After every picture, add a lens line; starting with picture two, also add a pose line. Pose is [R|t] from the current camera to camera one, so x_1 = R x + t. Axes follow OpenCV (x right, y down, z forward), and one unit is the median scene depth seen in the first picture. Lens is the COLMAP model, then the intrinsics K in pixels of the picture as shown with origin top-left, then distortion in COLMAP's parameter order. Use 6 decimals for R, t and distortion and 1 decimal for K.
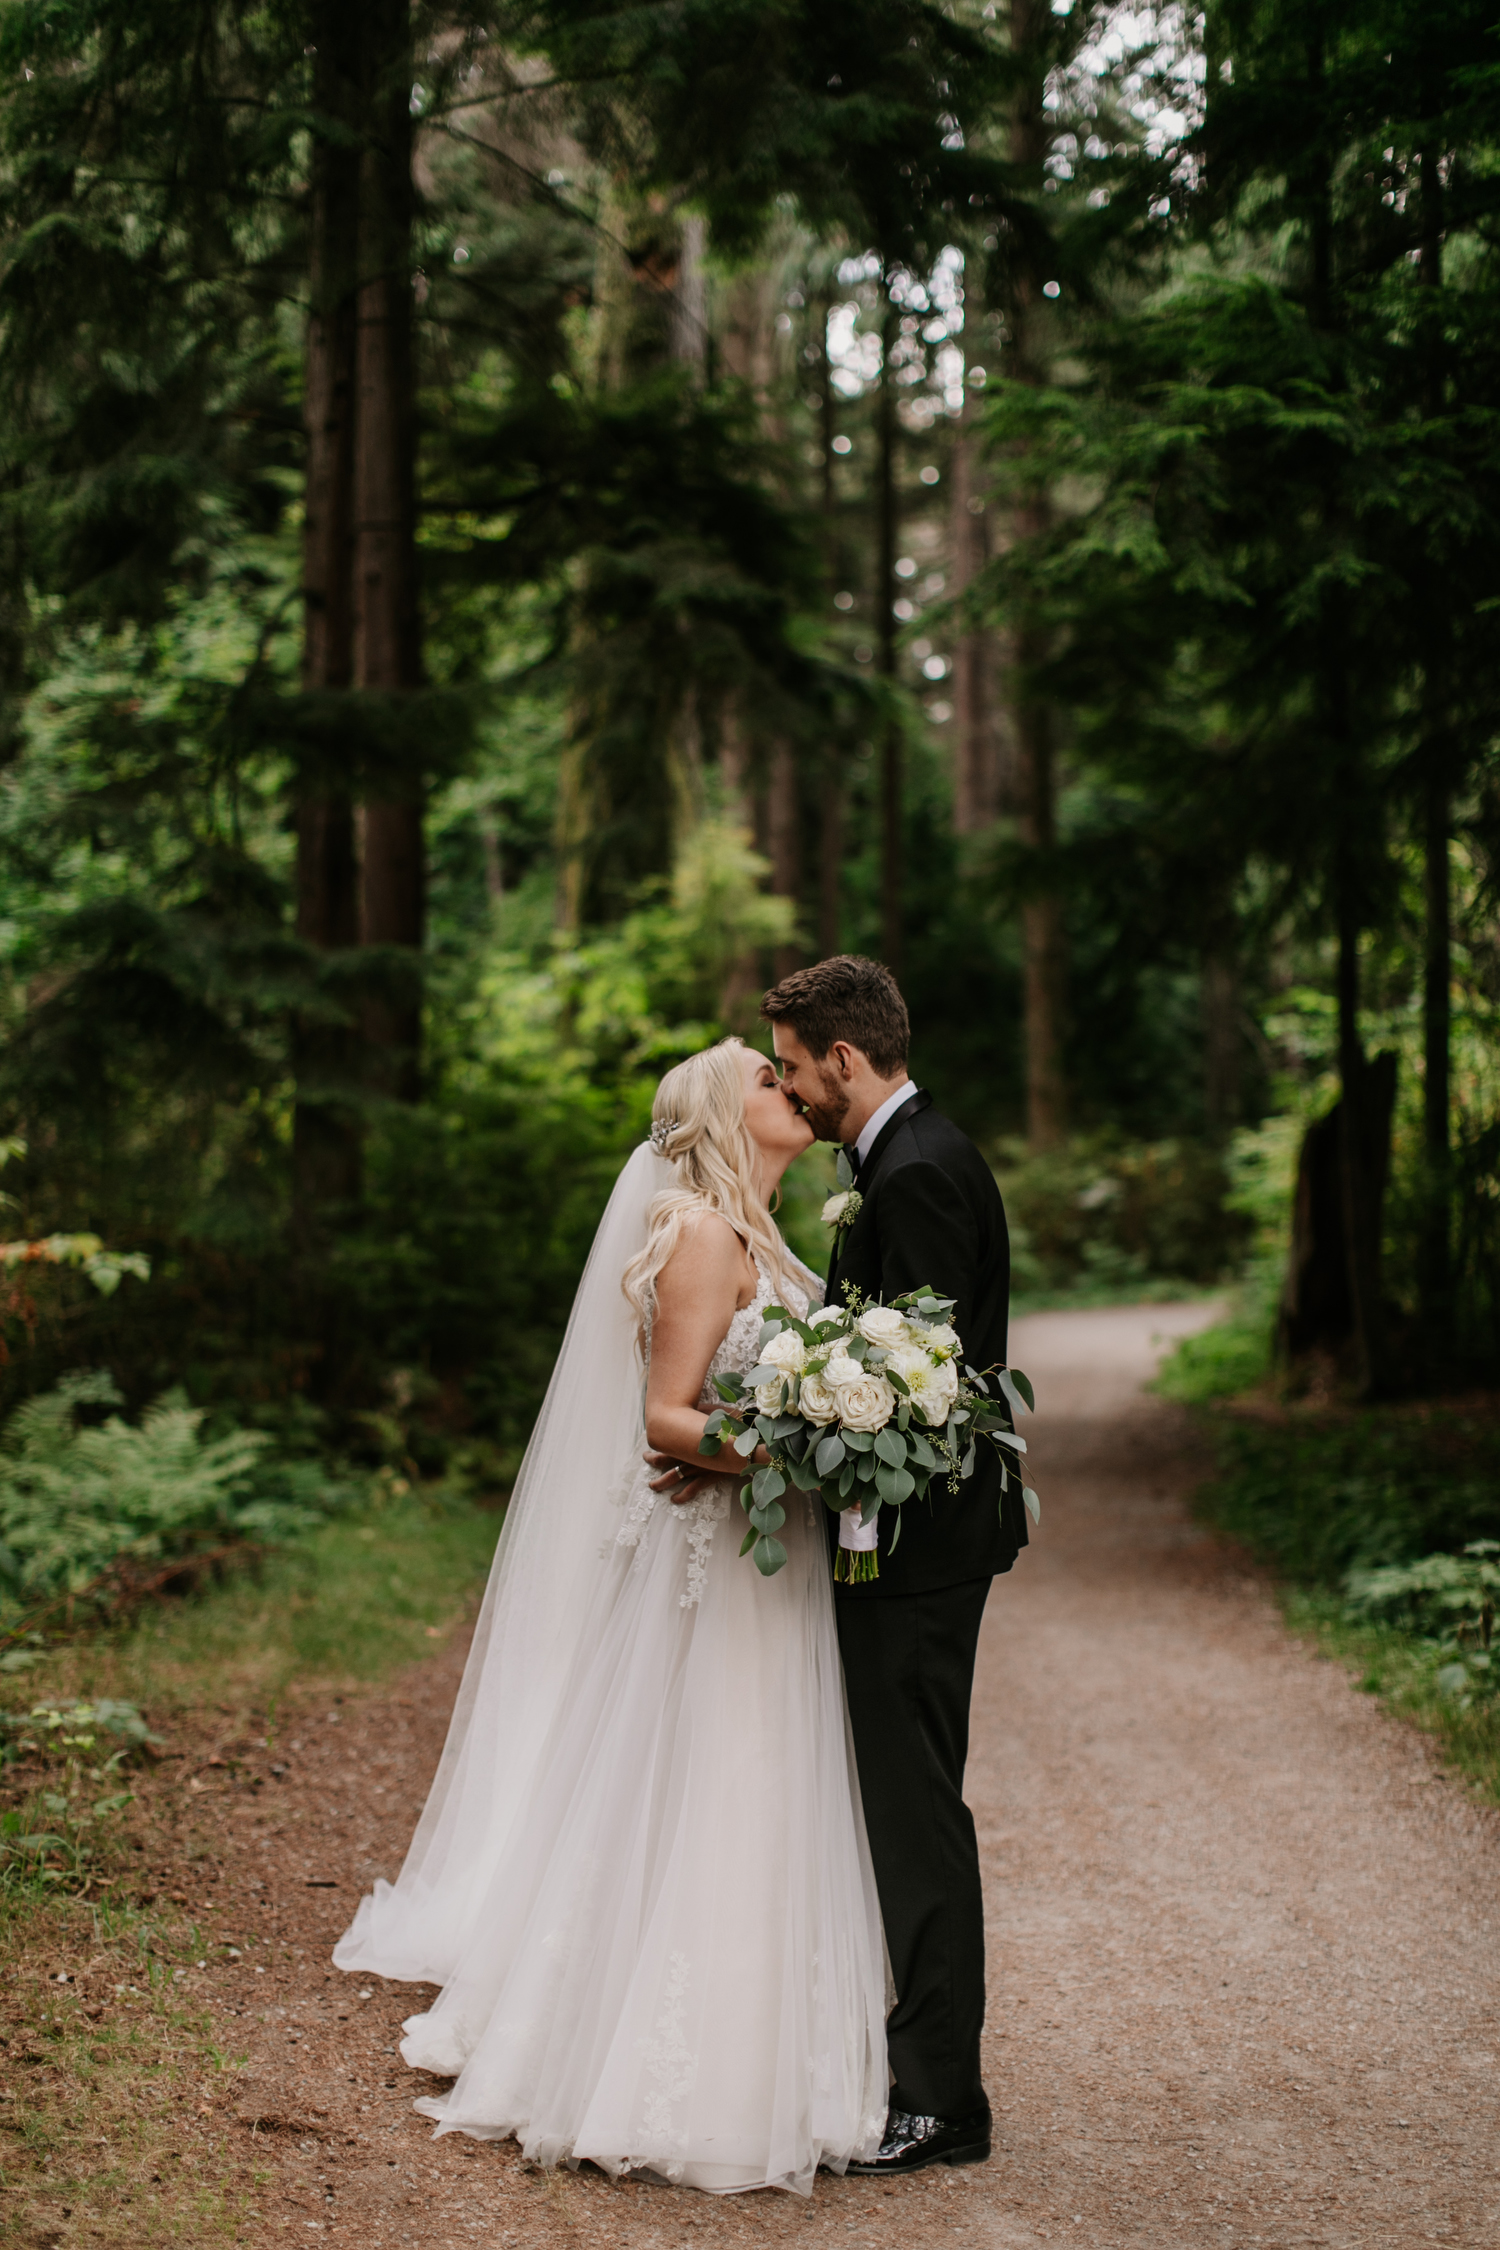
lens RADIAL K [[3348.6, 0, 717.1], [0, 3348.6, 1154.0], [0, 0, 1]] dist [0.017926, 0.000000]
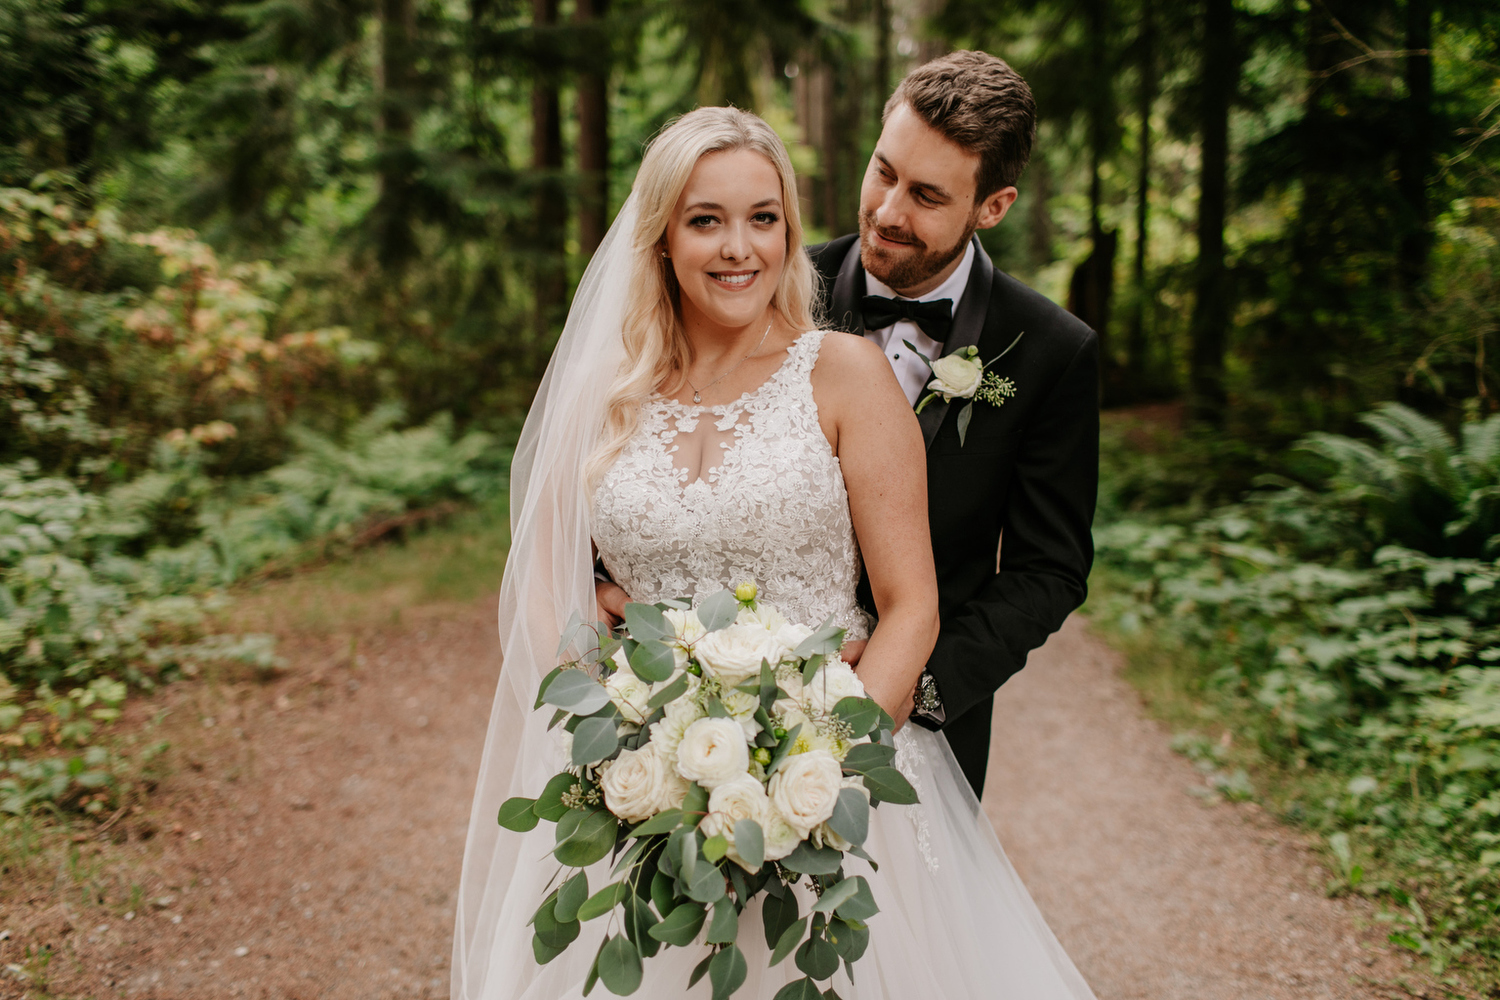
lens RADIAL K [[1484.5, 0, 723.3], [0, 1484.5, 493.6], [0, 0, 1]] dist [-0.016383, 0.000000]
pose [[0.998183, 0.005420, -0.060004, 0.034174], [0.002976, 0.990294, 0.138956, 0.002486], [0.060174, -0.138882, 0.988479, 0.156479]]
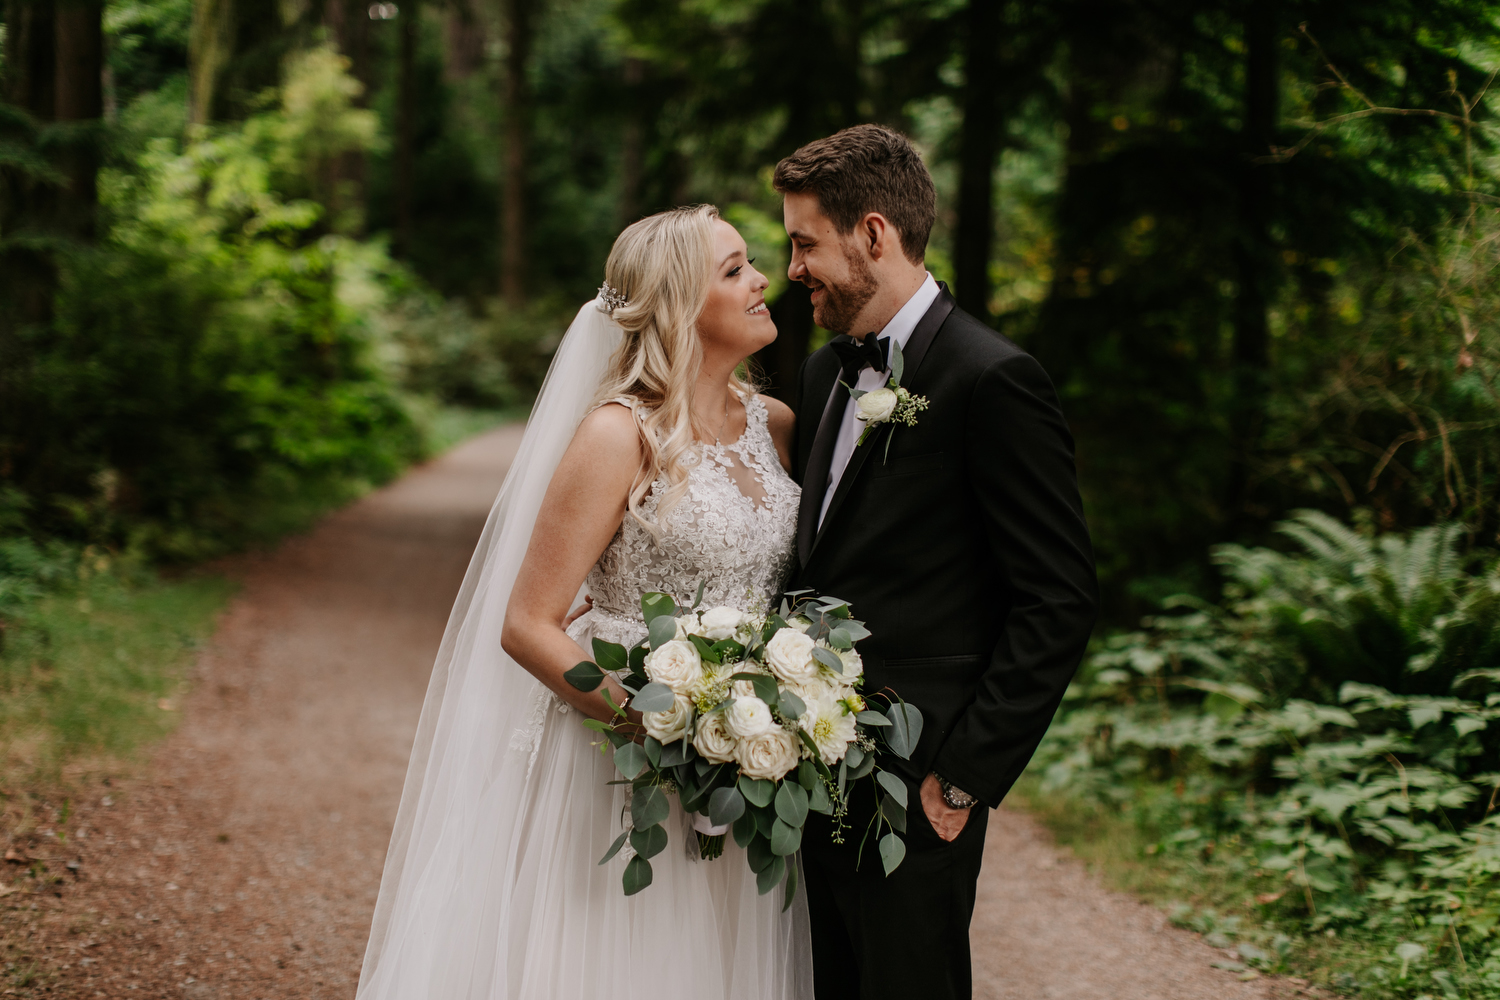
lens RADIAL K [[2232.4, 0, 770.7], [0, 2232.4, 550.4], [0, 0, 1]] dist [0.017926, 0.000000]
pose [[0.973089, 0.023305, 0.229246, -0.035490], [-0.047636, 0.993727, 0.101179, -0.001053], [-0.225450, -0.109377, 0.968095, 0.114668]]
